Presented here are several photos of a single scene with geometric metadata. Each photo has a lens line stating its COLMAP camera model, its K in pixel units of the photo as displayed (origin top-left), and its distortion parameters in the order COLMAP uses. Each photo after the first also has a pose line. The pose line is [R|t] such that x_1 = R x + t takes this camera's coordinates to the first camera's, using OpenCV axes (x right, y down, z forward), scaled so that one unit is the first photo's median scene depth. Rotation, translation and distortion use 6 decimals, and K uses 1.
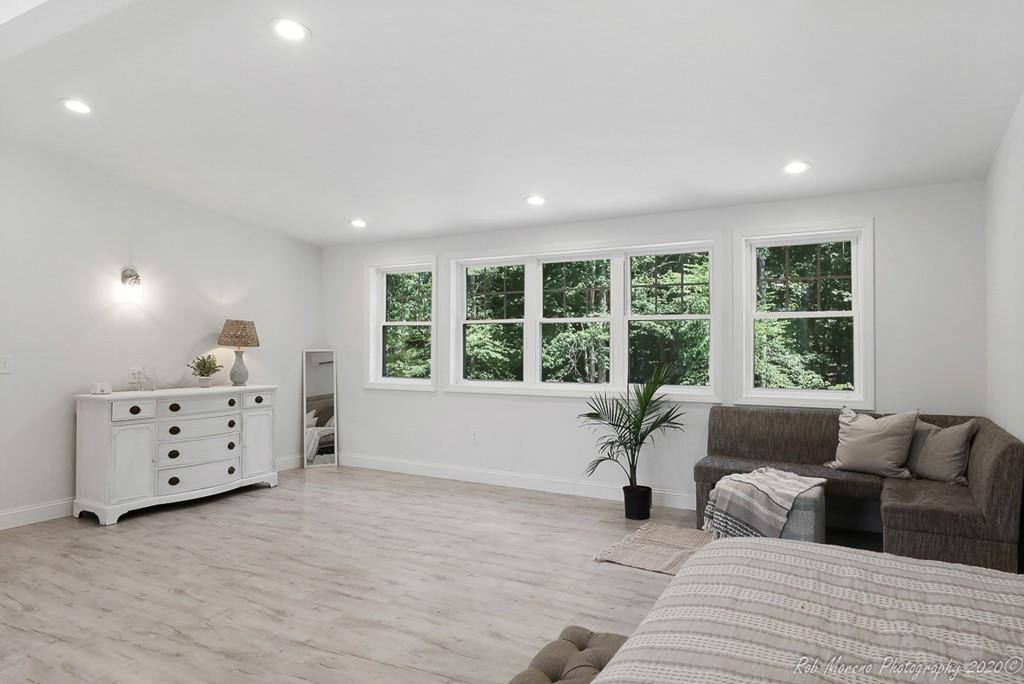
lens RADIAL K [[642.4, 0, 515.5], [0, 642.4, 338.7], [0, 0, 1]] dist [-0.011538, 0.006539]
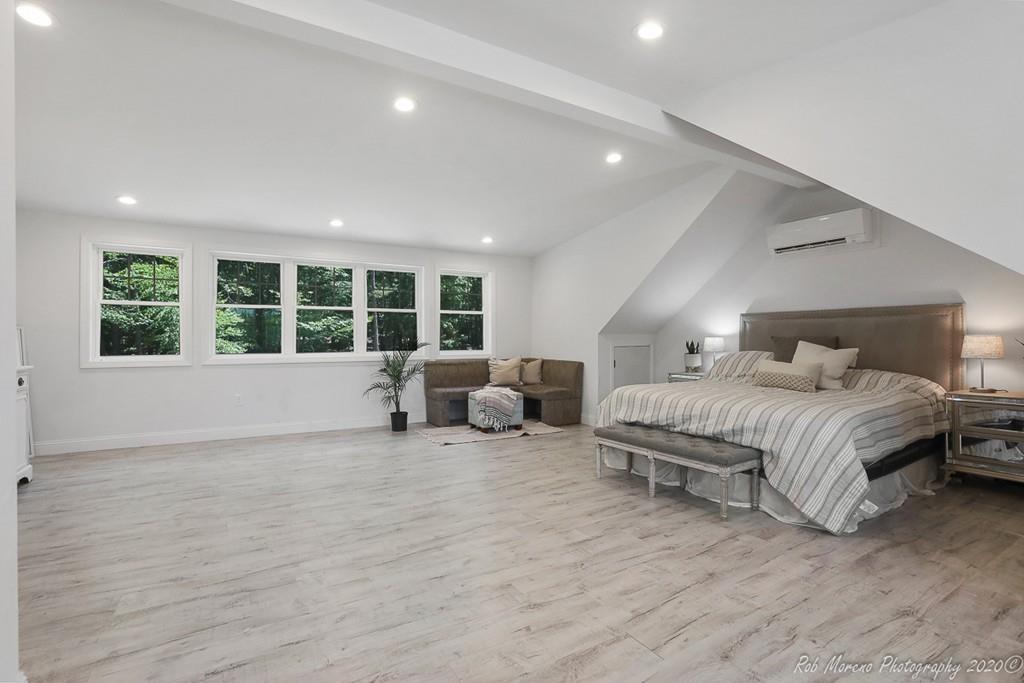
lens RADIAL K [[482.6, 0, 512.9], [0, 482.6, 341.8], [0, 0, 1]] dist [-0.025794, 0.003596]
pose [[0.496664, -0.006206, 0.867921, -0.752398], [-0.010418, 0.999860, 0.013111, 0.032163], [-0.867880, -0.015553, 0.496530, 0.140309]]
